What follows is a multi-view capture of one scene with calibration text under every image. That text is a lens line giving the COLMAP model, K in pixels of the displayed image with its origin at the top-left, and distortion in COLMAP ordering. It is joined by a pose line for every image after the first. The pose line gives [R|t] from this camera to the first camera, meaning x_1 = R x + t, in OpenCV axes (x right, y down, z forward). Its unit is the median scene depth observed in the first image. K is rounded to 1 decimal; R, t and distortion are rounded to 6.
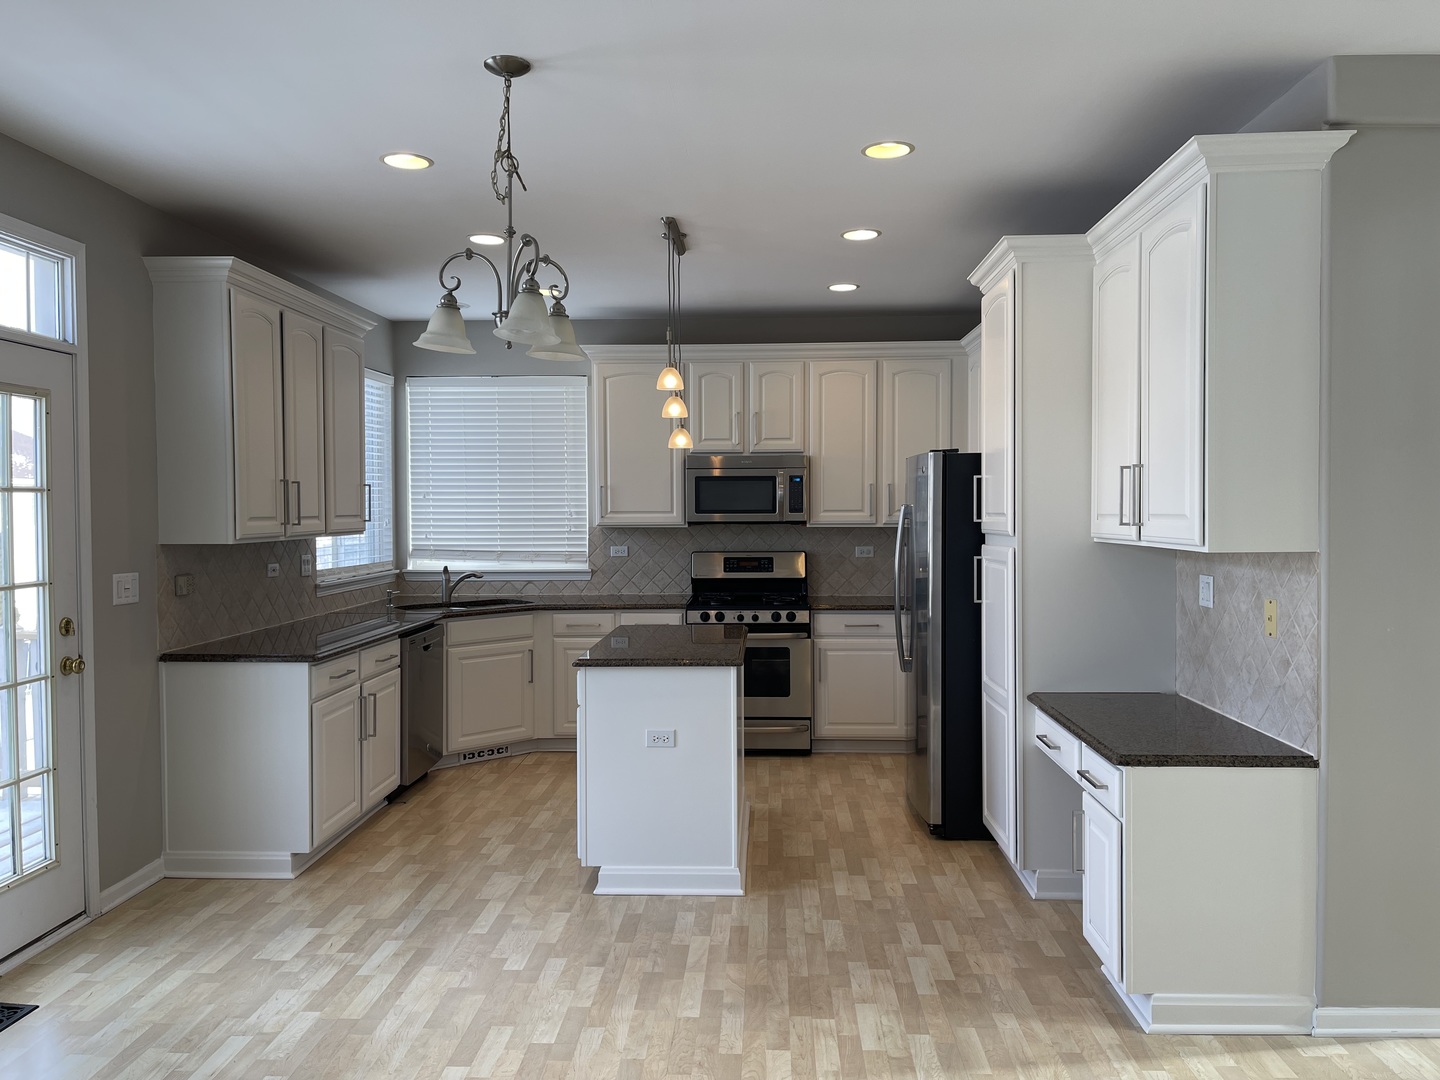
lens RADIAL K [[1102.5, 0, 747.1], [0, 1102.5, 534.9], [0, 0, 1]] dist [0.085544, -0.109872]
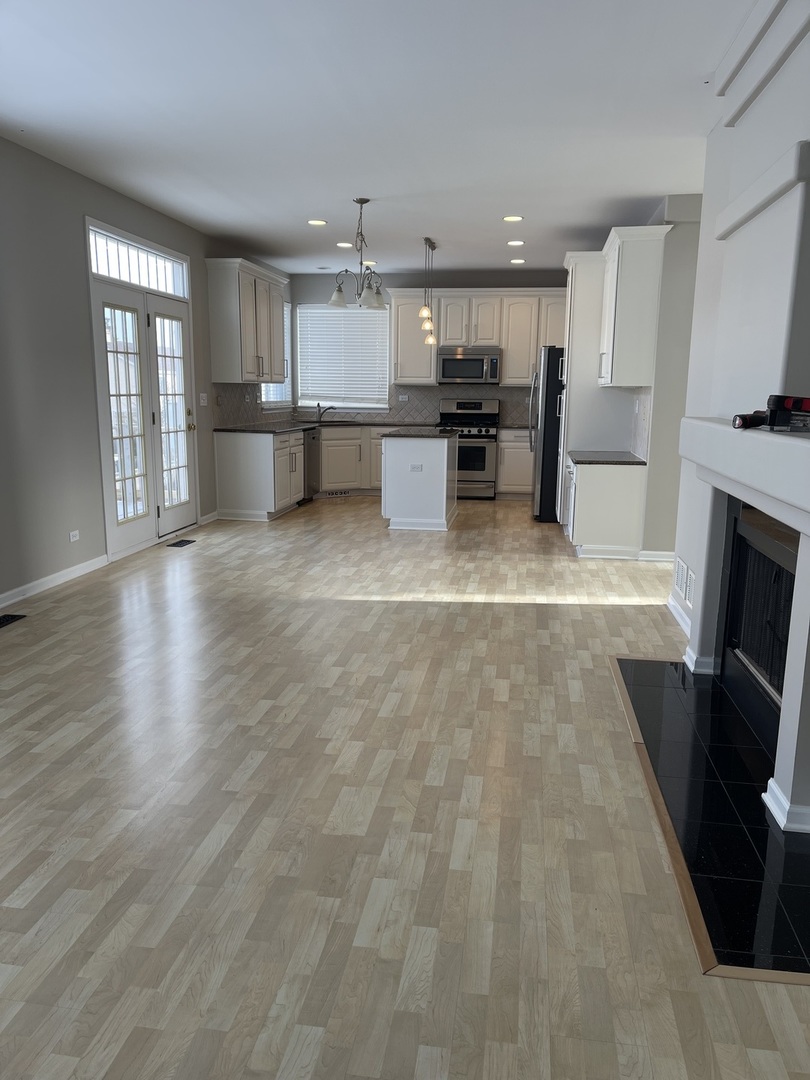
lens RADIAL K [[826.9, 0, 405.2], [0, 826.9, 547.4], [0, 0, 1]] dist [0.085544, -0.109872]
pose [[0.992005, 0.040822, -0.119415, 0.083072], [-0.020812, 0.986201, 0.164240, 0.039594], [0.124472, -0.160441, 0.979166, -0.546537]]
